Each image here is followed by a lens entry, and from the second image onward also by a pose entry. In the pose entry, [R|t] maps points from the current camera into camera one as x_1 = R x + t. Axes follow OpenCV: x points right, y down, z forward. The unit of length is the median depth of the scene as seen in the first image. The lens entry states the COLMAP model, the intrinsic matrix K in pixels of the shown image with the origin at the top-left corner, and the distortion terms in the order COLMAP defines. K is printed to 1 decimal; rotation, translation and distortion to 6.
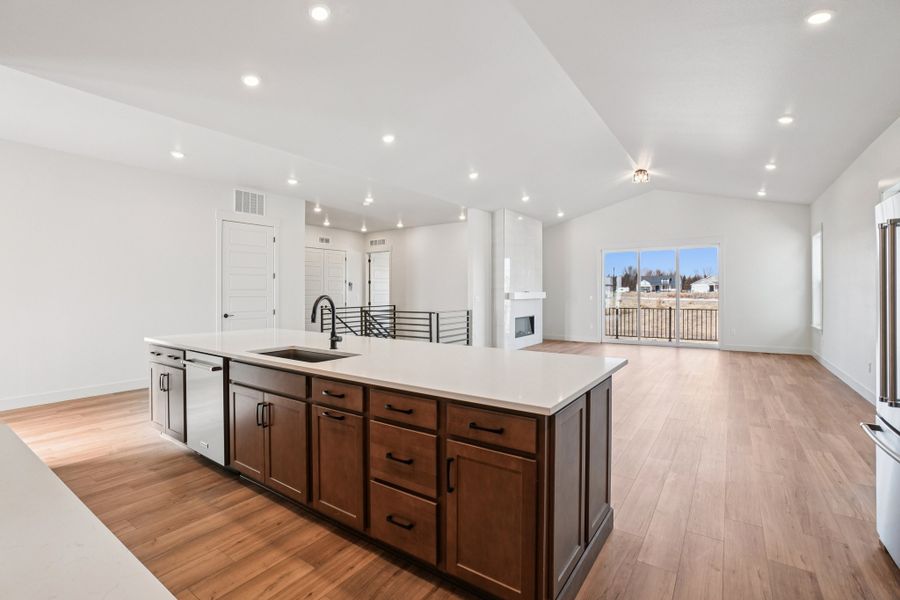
lens RADIAL K [[410.4, 0, 445.4], [0, 410.4, 292.4], [0, 0, 1]] dist [-0.051170, 0.018134]
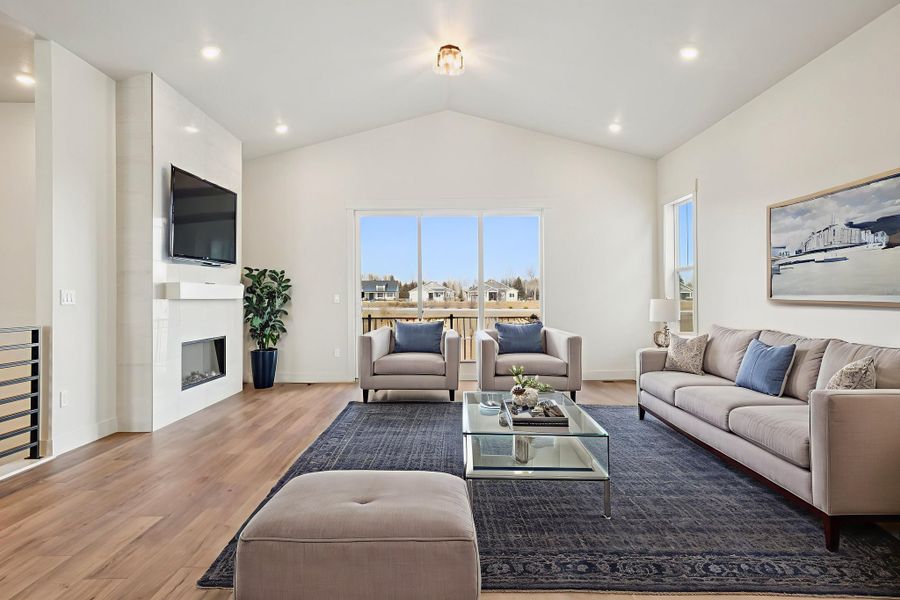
lens RADIAL K [[557.1, 0, 450.0], [0, 557.1, 300.0], [0, 0, 1]] dist [-0.004555, -0.000919]
pose [[0.809732, -0.001596, 0.586798, 0.051301], [0.004244, 0.999986, -0.003136, 0.018331], [-0.586784, 0.005030, 0.809728, 0.334293]]
